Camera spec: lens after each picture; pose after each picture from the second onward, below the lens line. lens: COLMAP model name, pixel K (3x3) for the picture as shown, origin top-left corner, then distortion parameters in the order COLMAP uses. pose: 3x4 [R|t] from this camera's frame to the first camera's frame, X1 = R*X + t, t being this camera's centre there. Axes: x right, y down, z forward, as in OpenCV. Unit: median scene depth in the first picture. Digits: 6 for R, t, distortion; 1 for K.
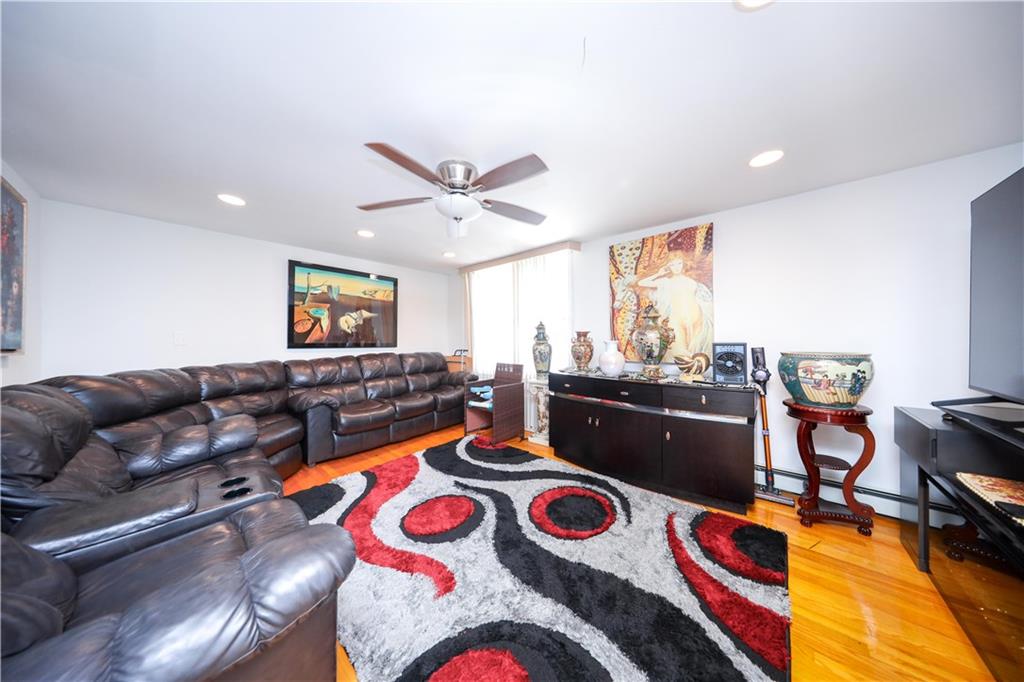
lens RADIAL K [[297.0, 0, 512.9], [0, 297.0, 337.9], [0, 0, 1]] dist [-0.000556, -0.000033]
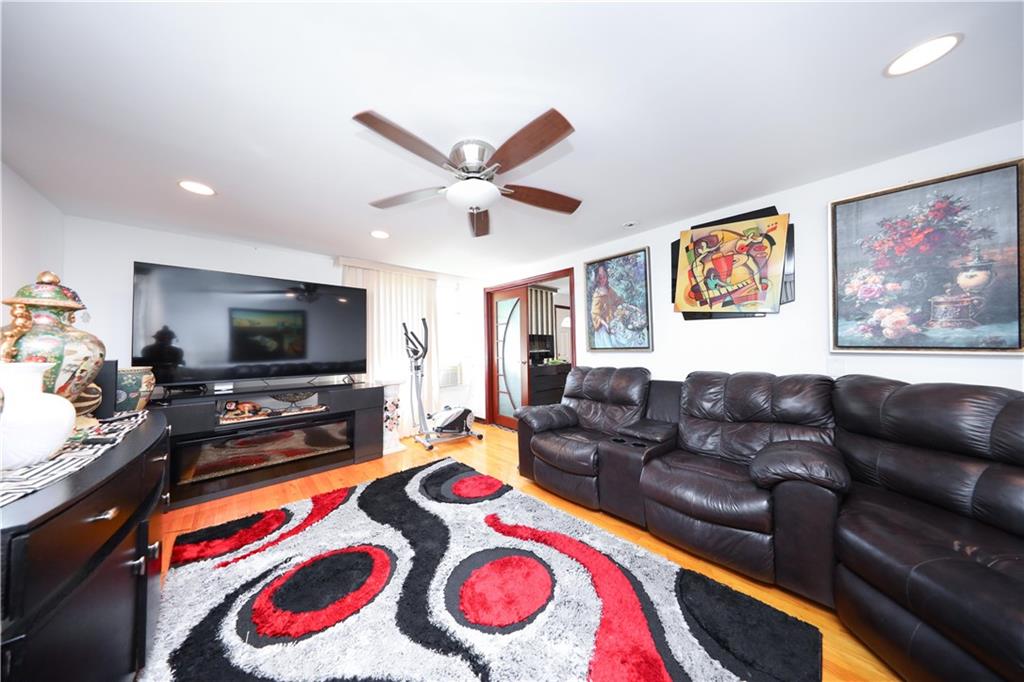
lens RADIAL K [[297.0, 0, 510.2], [0, 297.0, 343.4], [0, 0, 1]] dist [-0.000556, -0.000033]
pose [[-0.995241, 0.021777, 0.094983, -0.344761], [0.020448, 0.999679, -0.014944, 0.009254], [-0.095278, -0.012930, -0.995367, 1.775656]]
